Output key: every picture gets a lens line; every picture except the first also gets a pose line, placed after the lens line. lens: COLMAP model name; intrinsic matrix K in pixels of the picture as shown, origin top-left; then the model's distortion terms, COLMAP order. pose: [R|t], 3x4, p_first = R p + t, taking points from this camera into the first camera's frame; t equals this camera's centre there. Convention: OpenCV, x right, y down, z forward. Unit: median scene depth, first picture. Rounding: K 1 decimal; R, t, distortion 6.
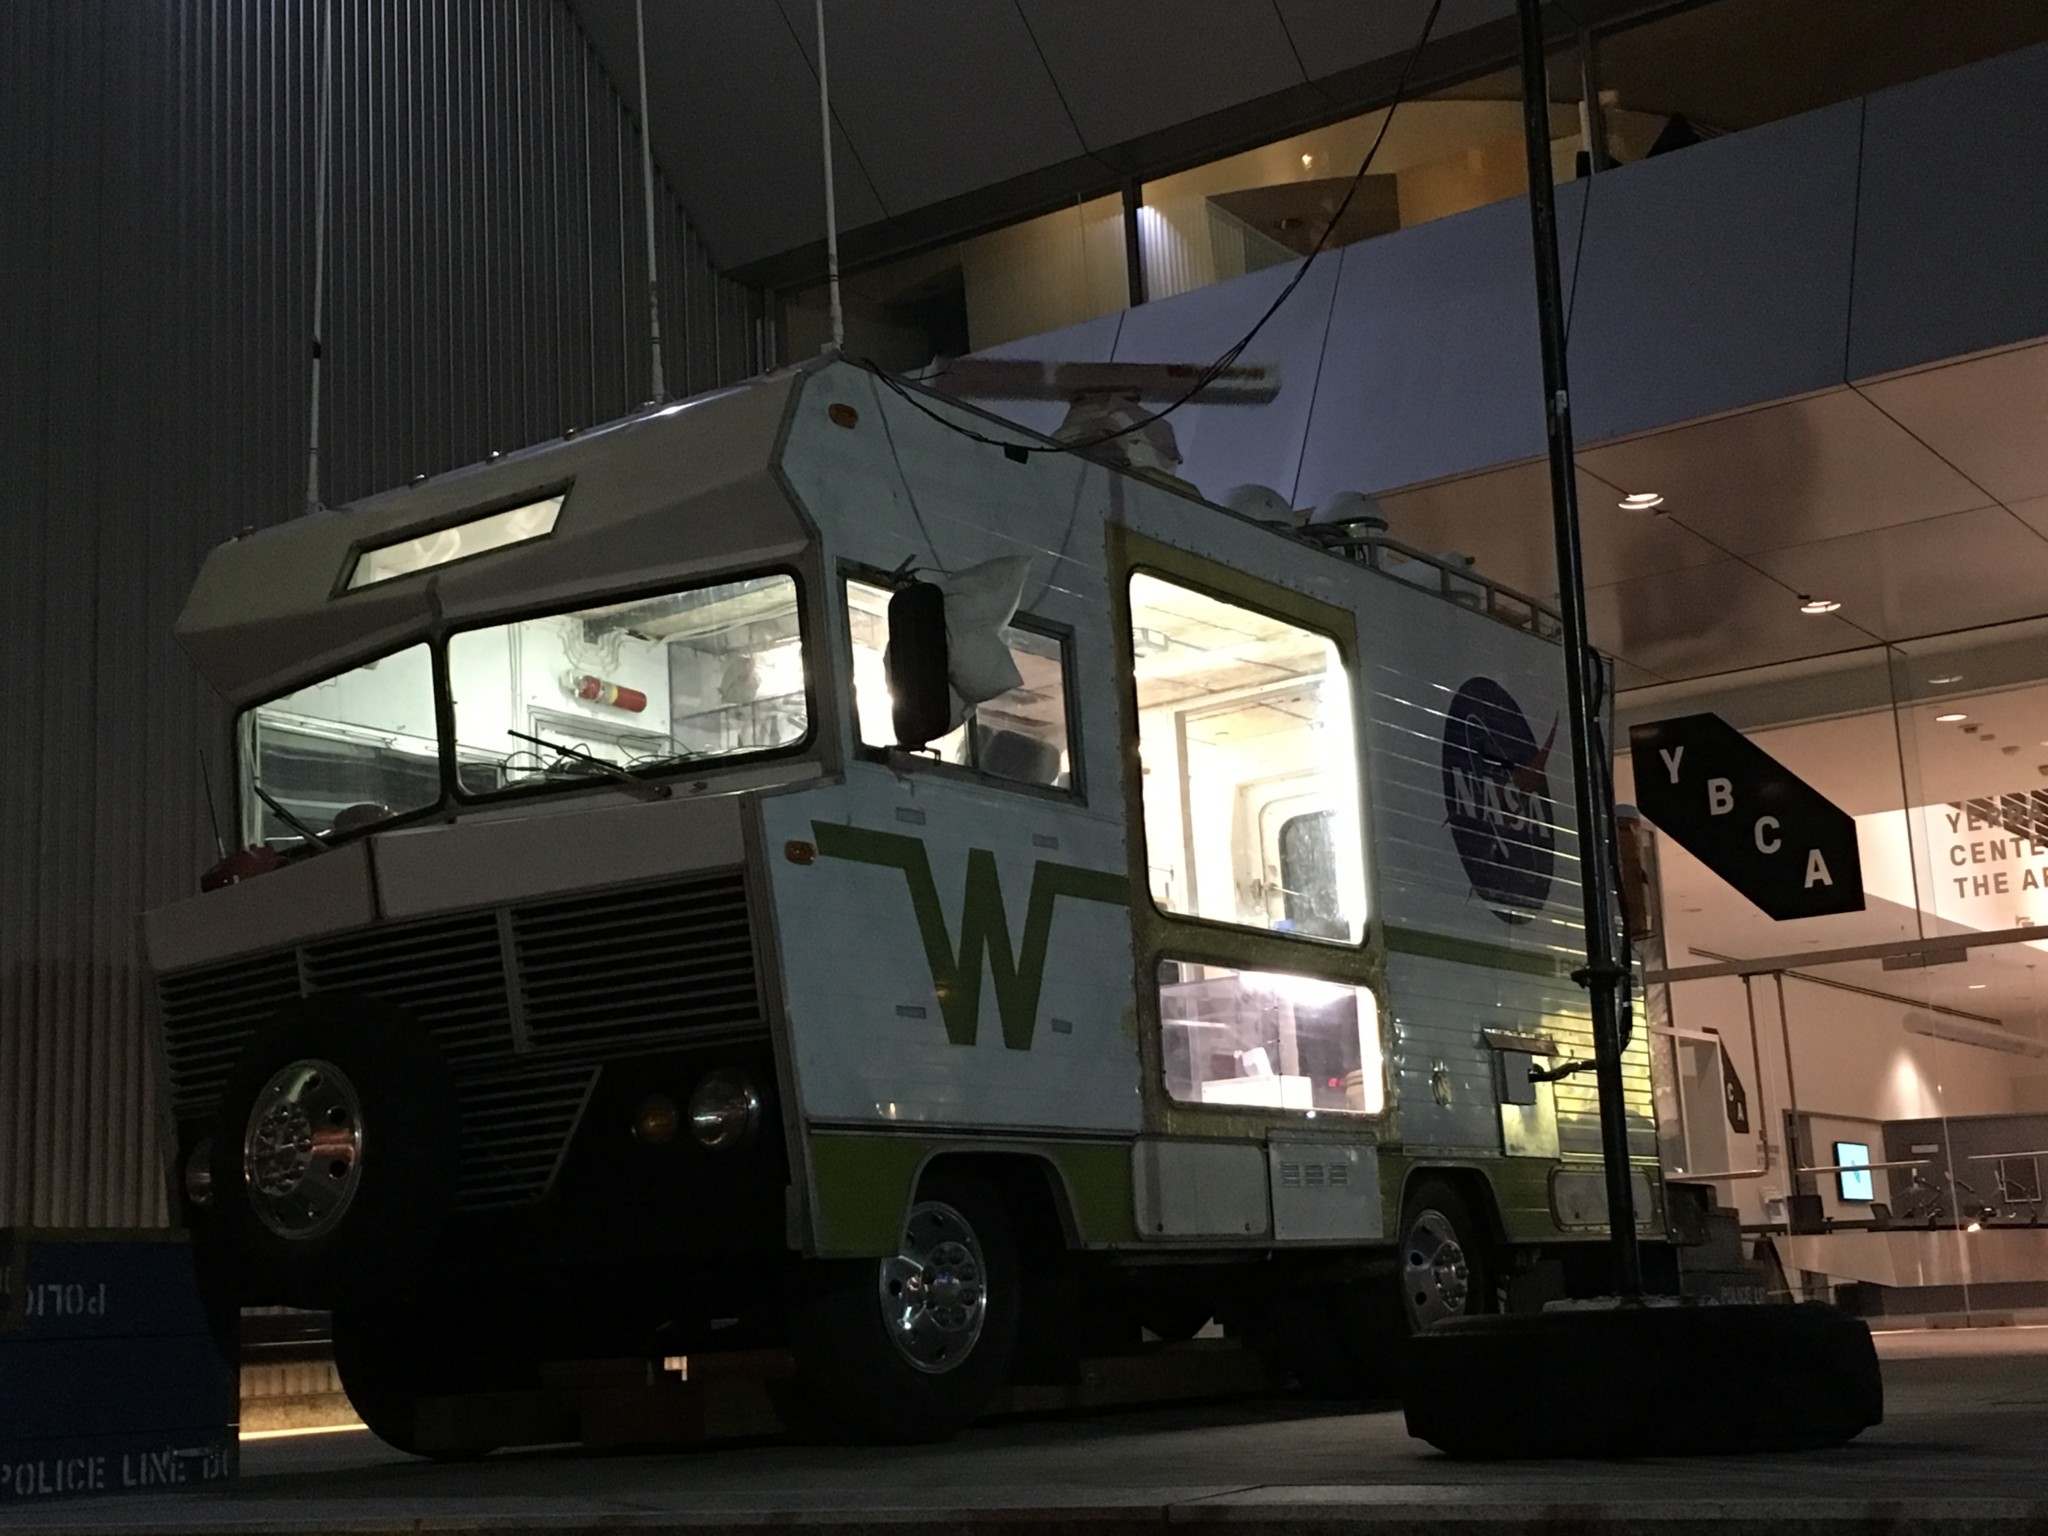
lens RADIAL K [[2742.8, 0, 1021.8], [0, 2742.8, 771.3], [0, 0, 1]] dist [0.039744, 0.000000]
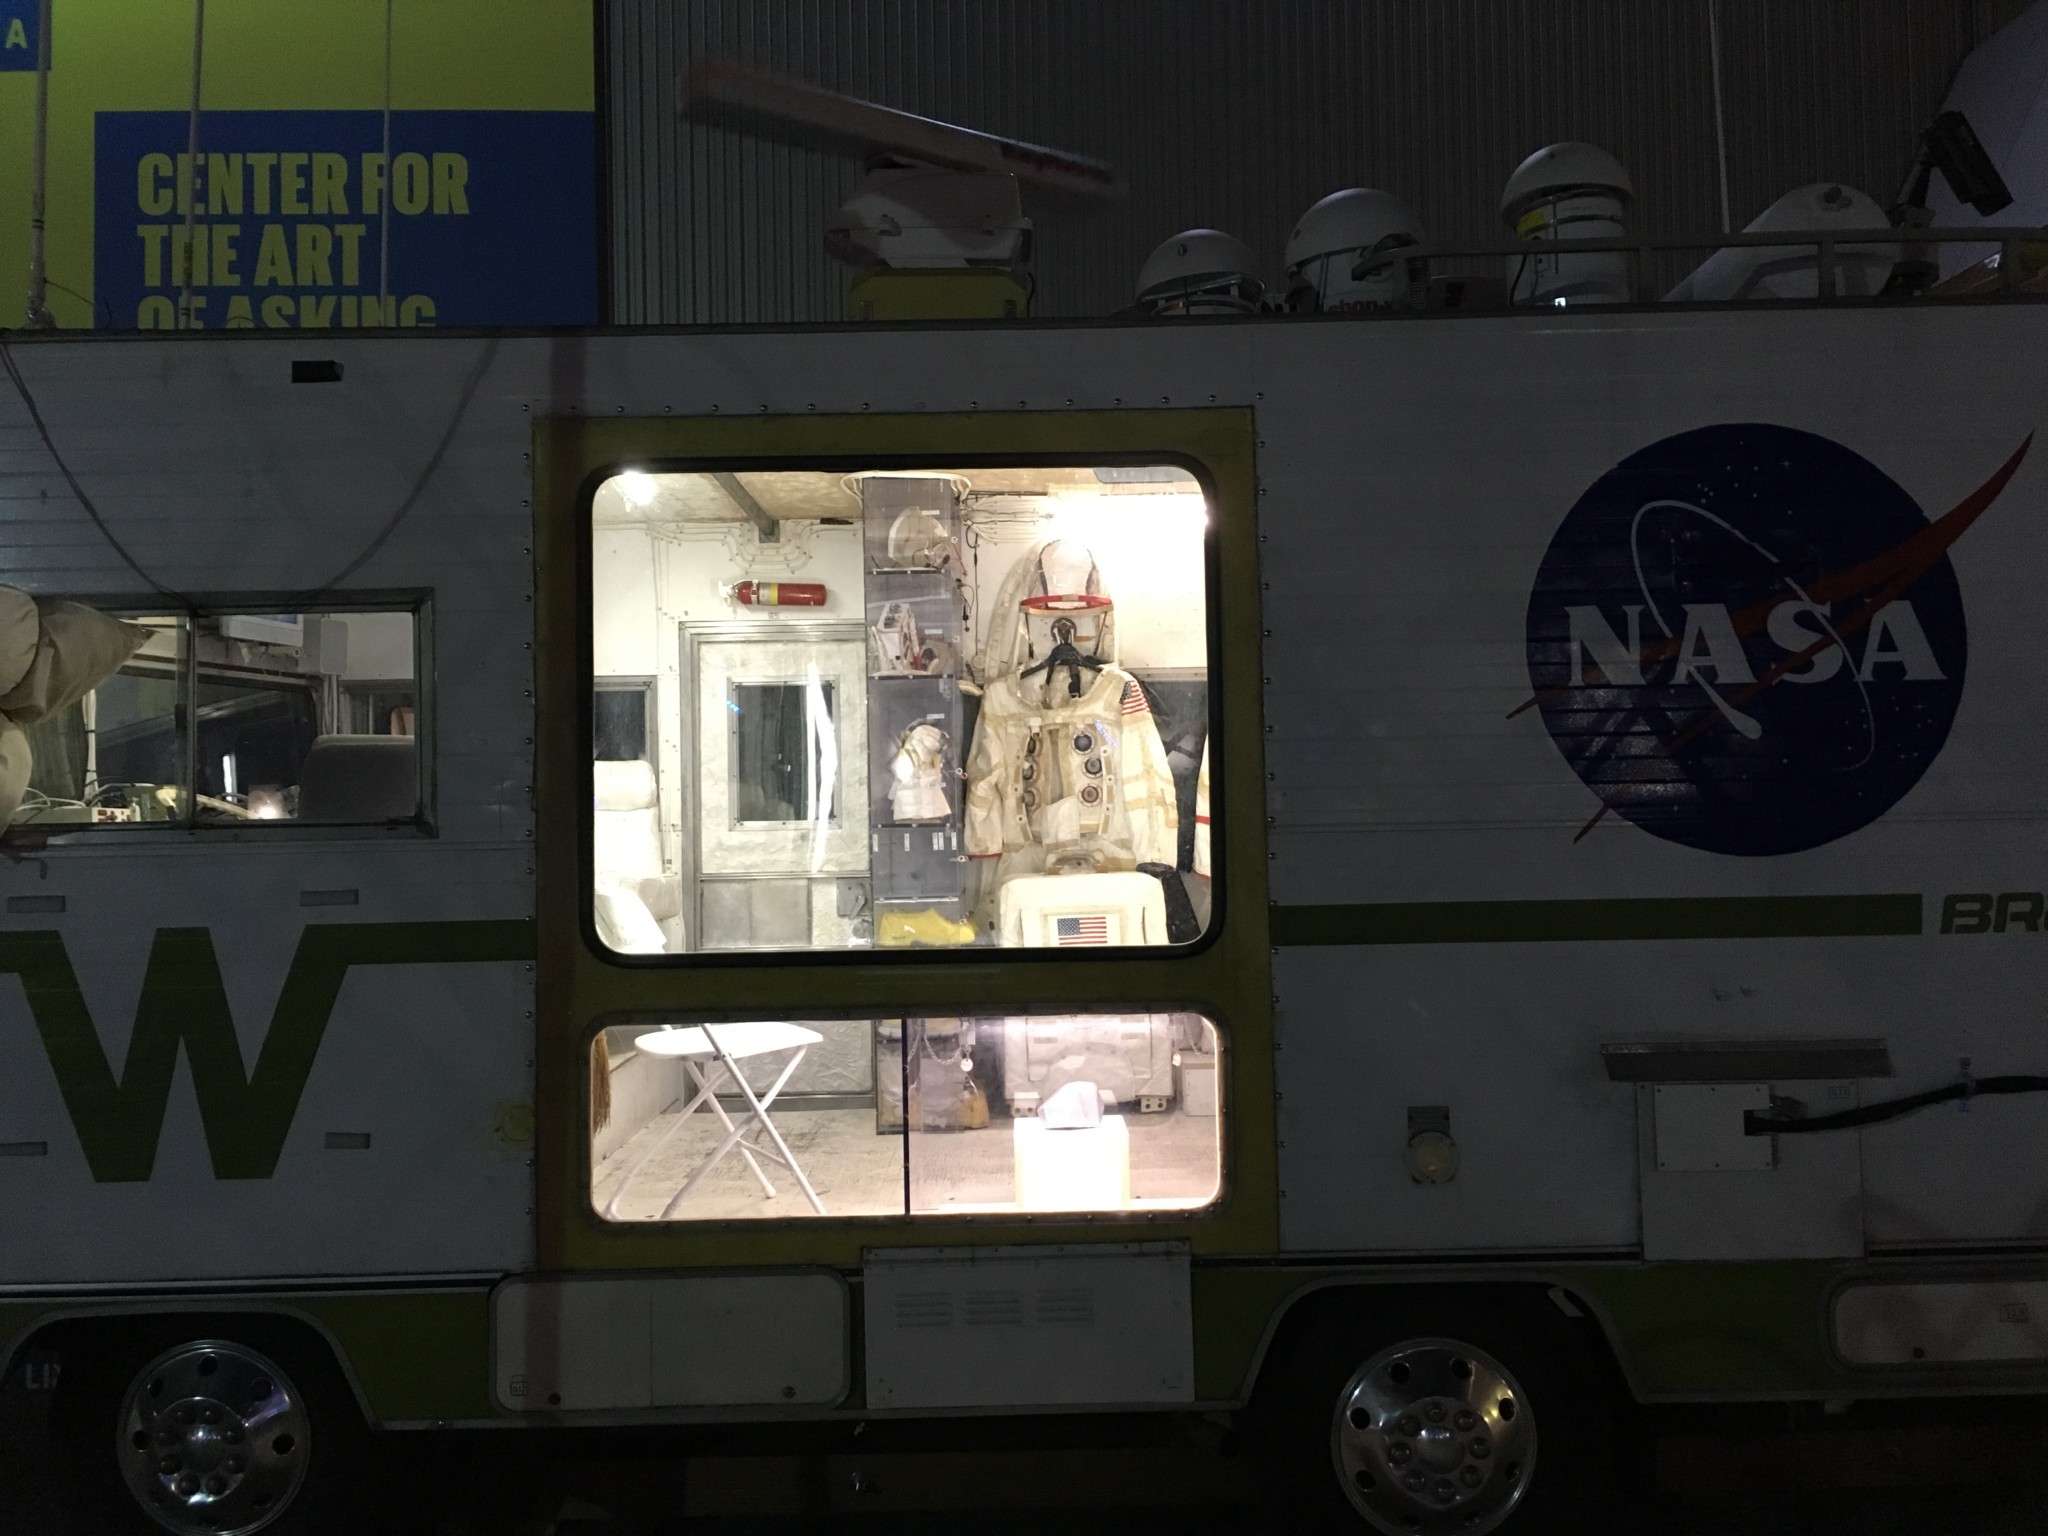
lens RADIAL K [[1721.3, 0, 1021.7], [0, 1721.3, 757.3], [0, 0, 1]] dist [0.008268, -0.003744]
pose [[0.587803, 0.014572, -0.808873, 0.499575], [0.148580, 0.980886, 0.125643, -0.043640], [0.795243, -0.194036, 0.574402, 0.868223]]
